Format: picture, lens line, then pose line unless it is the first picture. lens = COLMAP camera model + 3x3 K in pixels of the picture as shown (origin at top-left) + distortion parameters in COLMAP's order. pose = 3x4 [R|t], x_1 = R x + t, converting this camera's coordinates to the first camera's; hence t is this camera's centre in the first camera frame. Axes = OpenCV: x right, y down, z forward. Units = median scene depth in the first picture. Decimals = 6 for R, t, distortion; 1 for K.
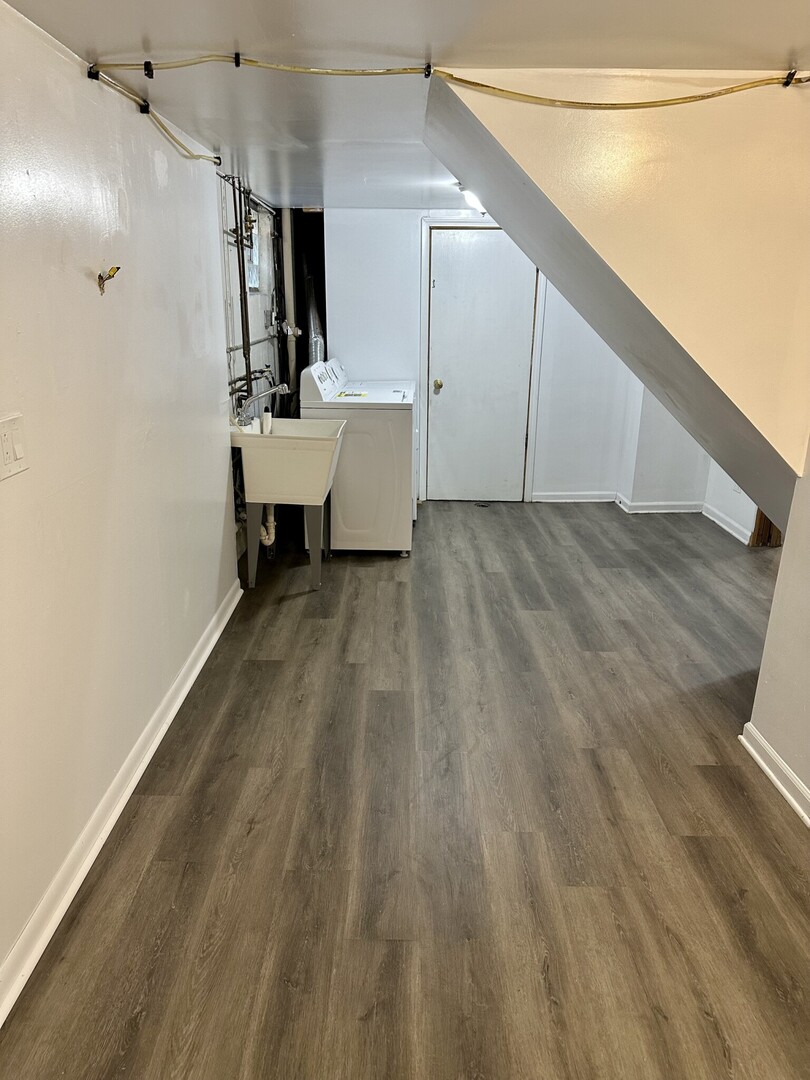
lens RADIAL K [[752.7, 0, 405.4], [0, 752.7, 541.4], [0, 0, 1]] dist [0.004658, 0.000259]
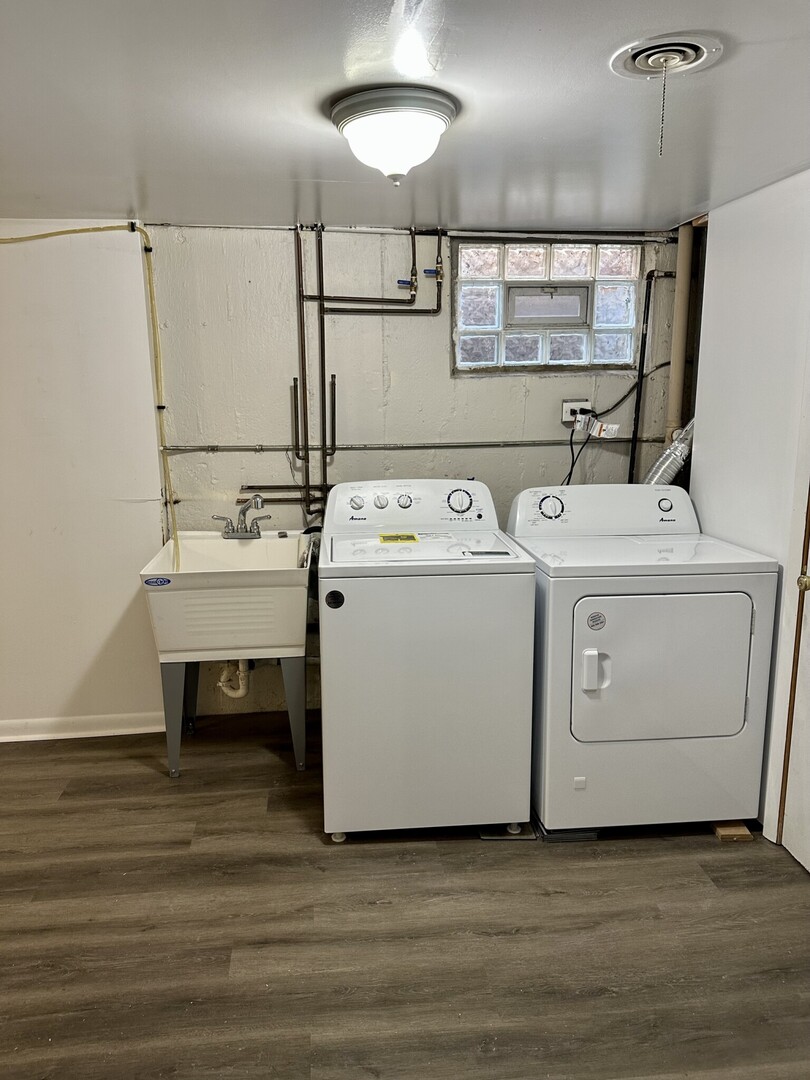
lens RADIAL K [[752.7, 0, 405.7], [0, 752.7, 538.2], [0, 0, 1]] dist [0.004658, 0.000259]
pose [[0.111860, 0.198419, -0.973713, 0.547281], [-0.290027, 0.943720, 0.158988, -0.320048], [0.950459, 0.264619, 0.163112, 0.987732]]
